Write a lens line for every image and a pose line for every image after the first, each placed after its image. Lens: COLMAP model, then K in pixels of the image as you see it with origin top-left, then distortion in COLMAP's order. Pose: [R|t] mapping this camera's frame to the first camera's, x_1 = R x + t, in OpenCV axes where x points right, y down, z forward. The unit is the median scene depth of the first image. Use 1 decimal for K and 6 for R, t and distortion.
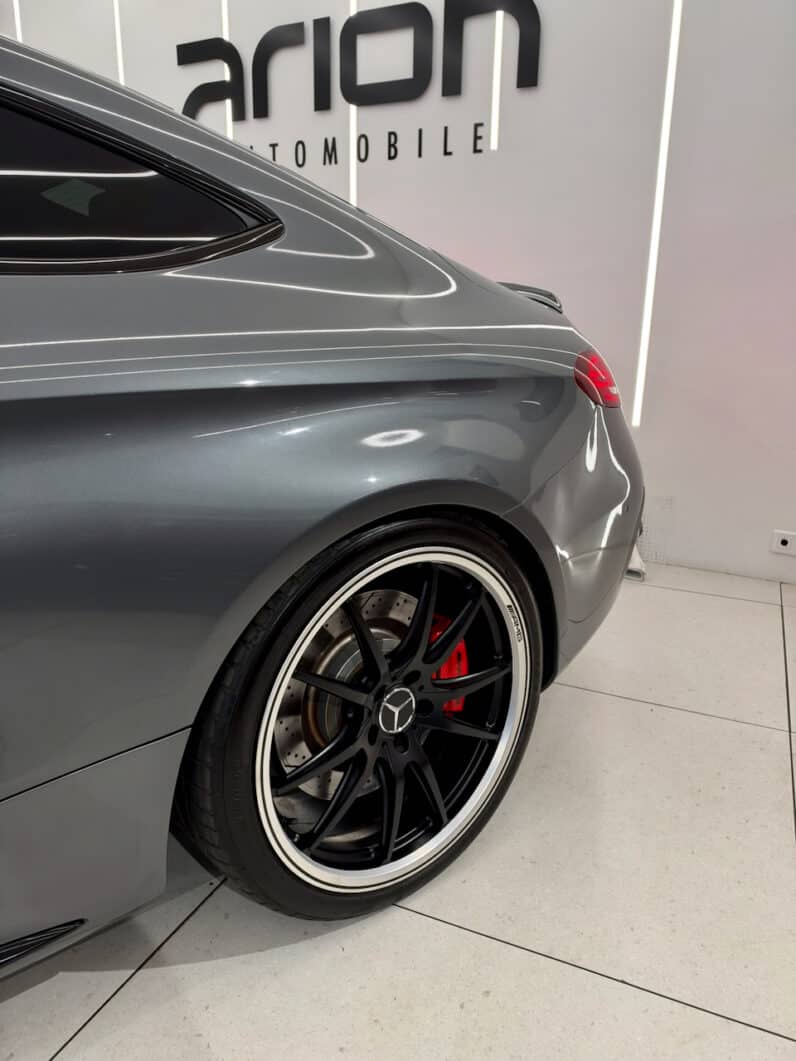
lens RADIAL K [[791.2, 0, 406.3], [0, 791.2, 525.0], [0, 0, 1]] dist [0.040563, -0.064127]
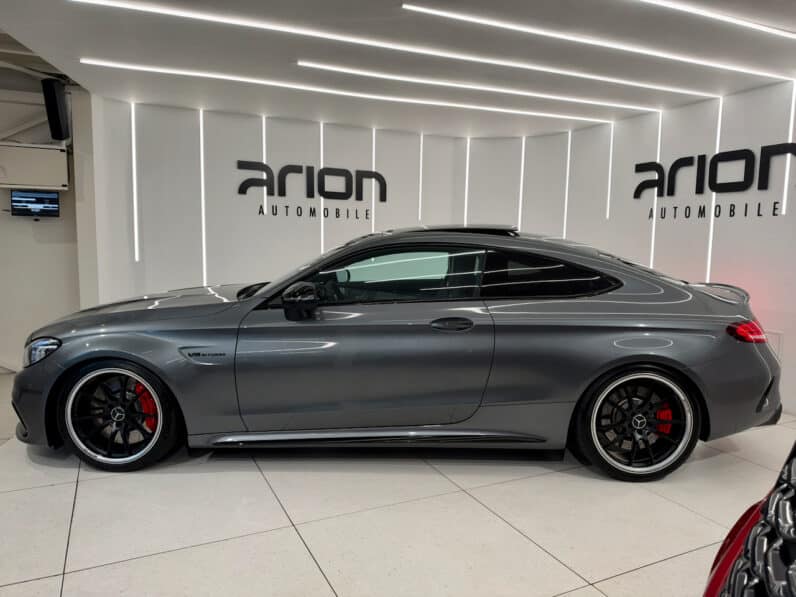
lens RADIAL K [[593.6, 0, 402.2], [0, 593.6, 297.4], [0, 0, 1]] dist [0.040563, -0.064127]
pose [[0.776701, 0.064451, -0.626564, 0.321588], [-0.172439, 0.978505, -0.113105, 0.073287], [0.605806, 0.195893, 0.771119, -0.714903]]
